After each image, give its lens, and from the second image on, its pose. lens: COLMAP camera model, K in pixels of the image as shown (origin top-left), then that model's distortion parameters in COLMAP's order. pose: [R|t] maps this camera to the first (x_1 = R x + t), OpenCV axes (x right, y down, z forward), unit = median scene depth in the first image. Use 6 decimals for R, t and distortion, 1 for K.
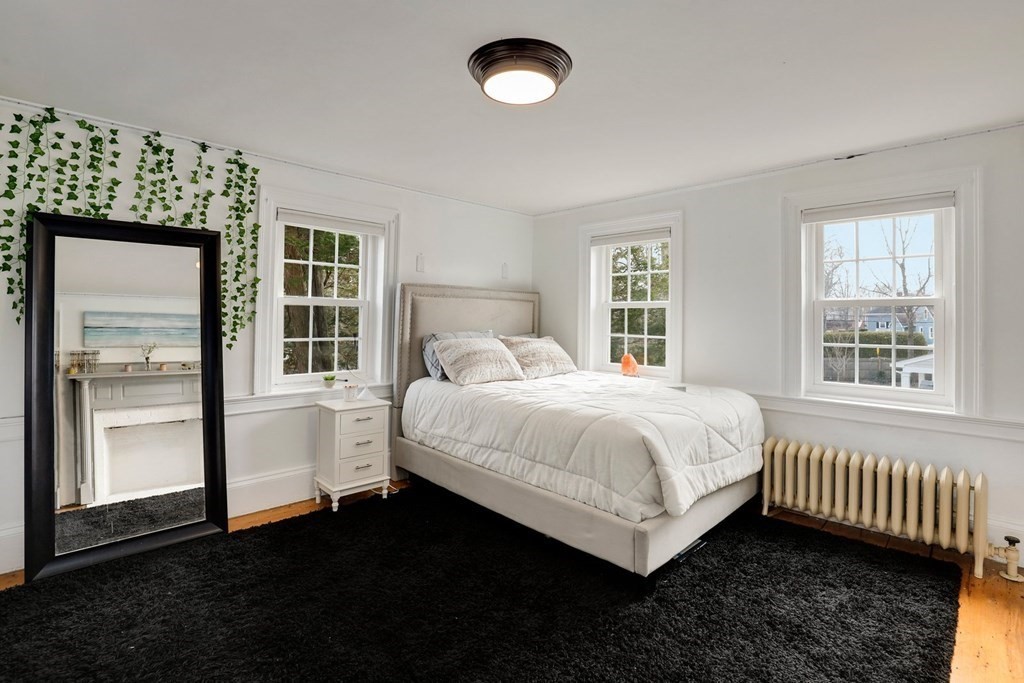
lens RADIAL K [[486.2, 0, 516.0], [0, 486.2, 307.9], [0, 0, 1]] dist [0.001773, 0.000182]
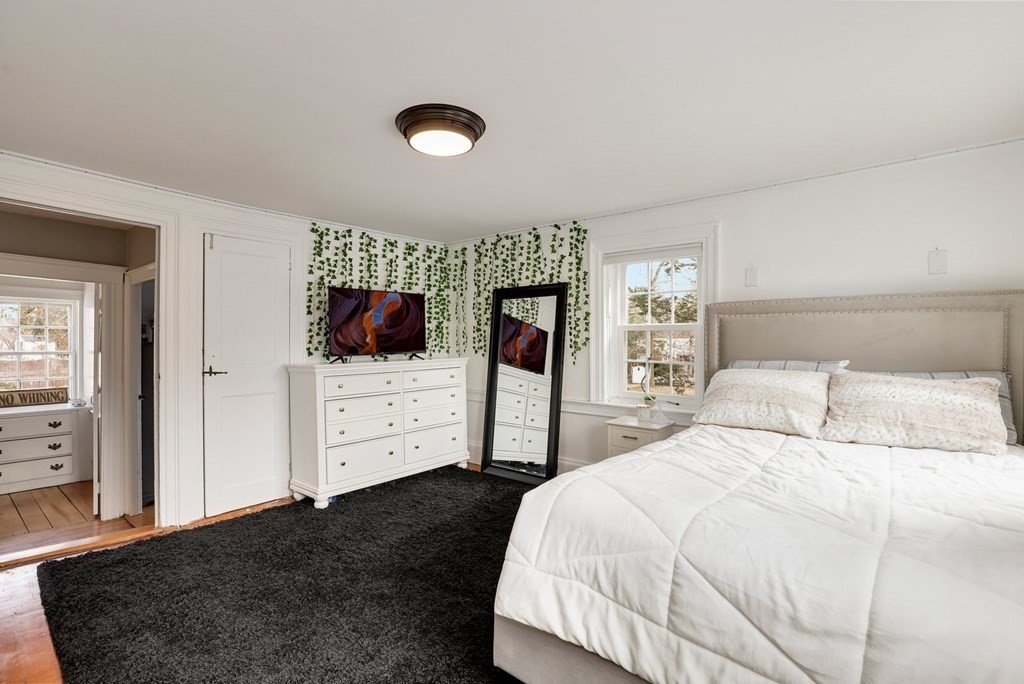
lens RADIAL K [[475.6, 0, 515.6], [0, 475.6, 338.2], [0, 0, 1]] dist [-0.028015, 0.000131]
pose [[0.123843, -0.007786, -0.992271, 0.781732], [0.023765, 0.999706, -0.004878, 0.010604], [0.992017, -0.022977, 0.123992, 0.705402]]
